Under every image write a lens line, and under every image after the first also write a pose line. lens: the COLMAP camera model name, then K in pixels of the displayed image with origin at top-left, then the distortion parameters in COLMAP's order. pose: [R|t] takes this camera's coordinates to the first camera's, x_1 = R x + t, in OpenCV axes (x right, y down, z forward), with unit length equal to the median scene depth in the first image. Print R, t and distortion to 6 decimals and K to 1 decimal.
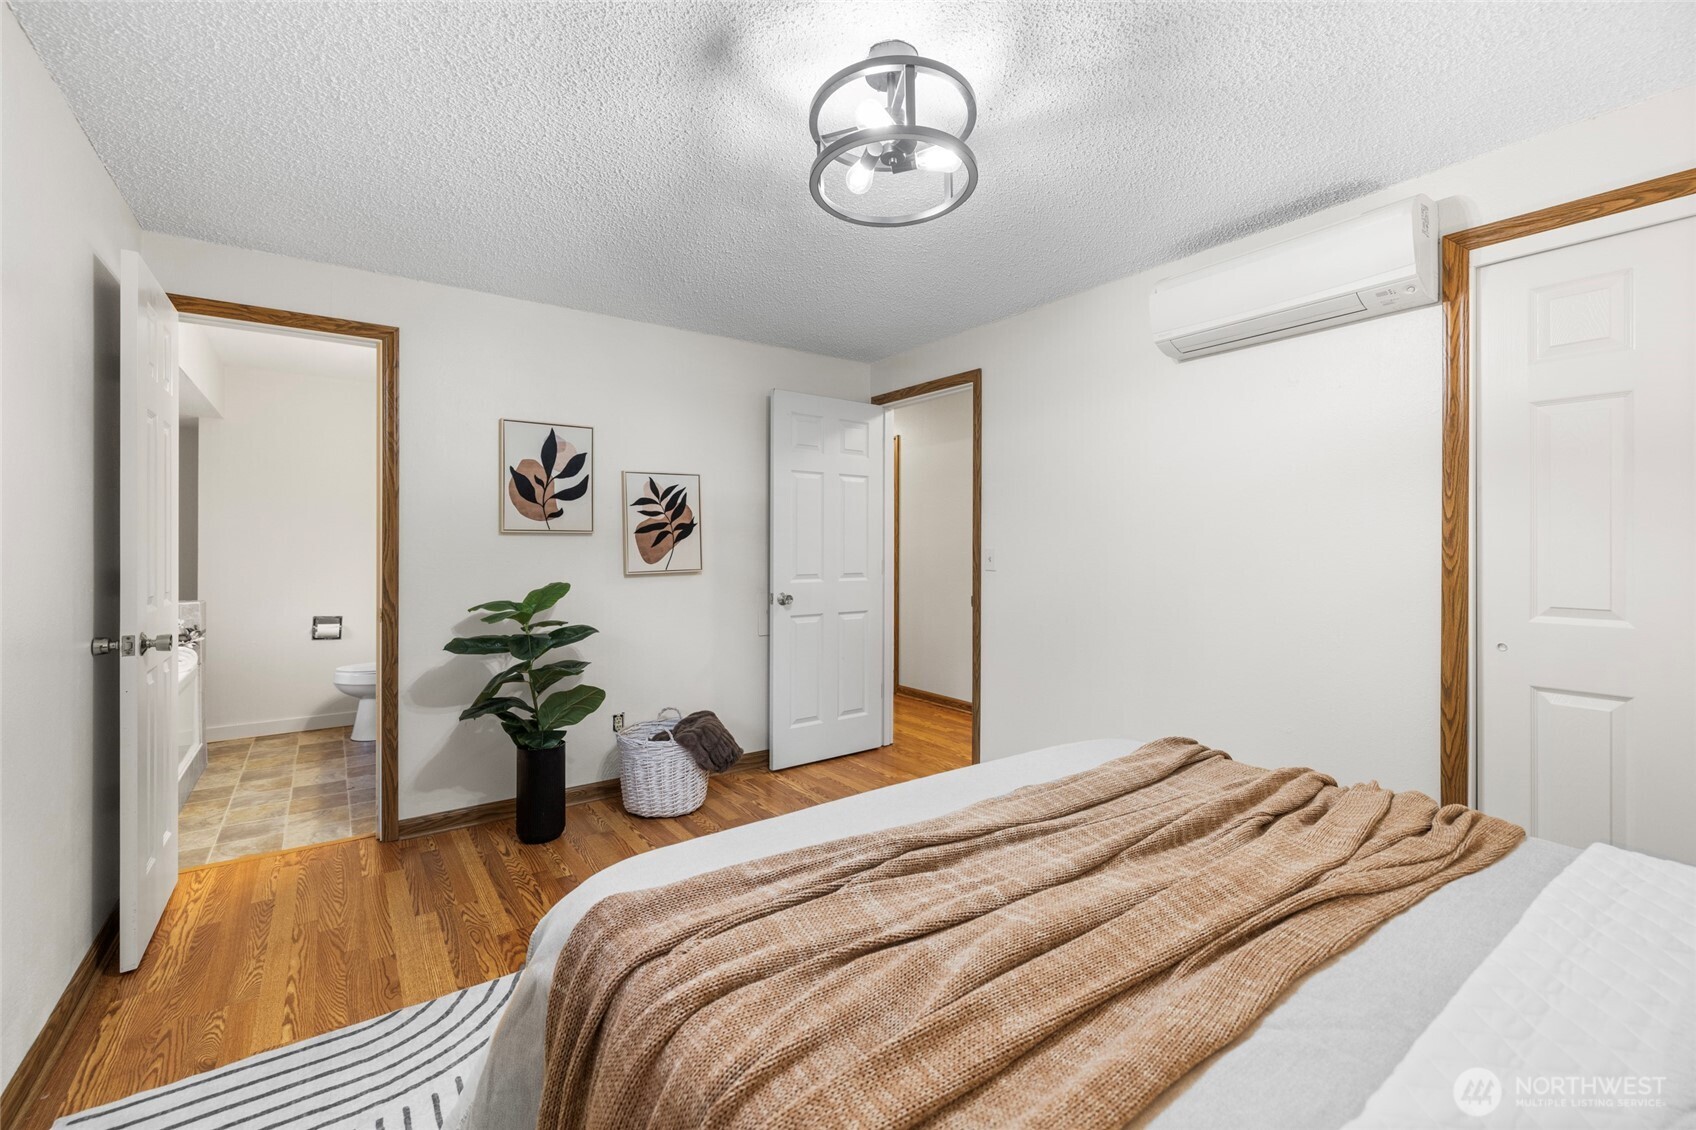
lens RADIAL K [[704.9, 0, 843.3], [0, 704.9, 544.1], [0, 0, 1]] dist [-0.000114, -0.000062]
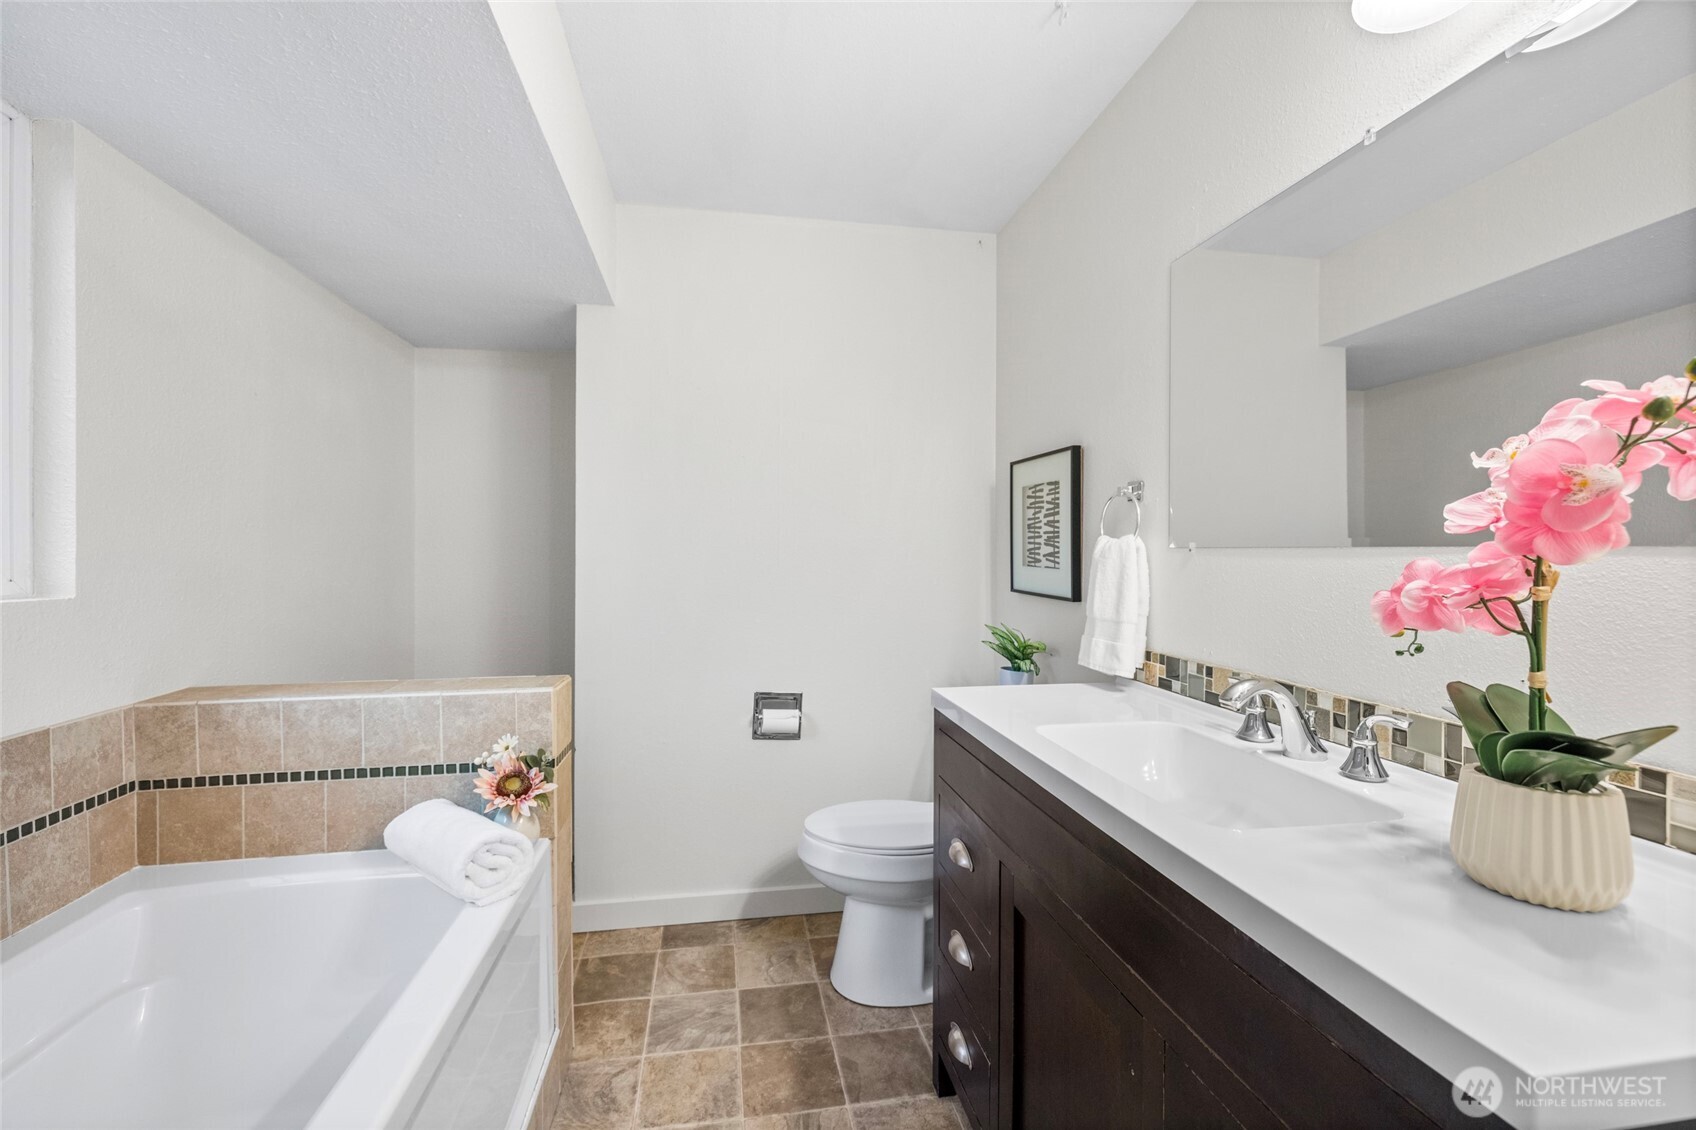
lens RADIAL K [[715.0, 0, 840.1], [0, 715.0, 554.8], [0, 0, 1]] dist [-0.000207, -0.000329]
pose [[0.898531, -0.000612, -0.438910, -0.592146], [0.003070, 0.999983, 0.004891, 0.005434], [0.438900, -0.005743, 0.898518, 0.712540]]
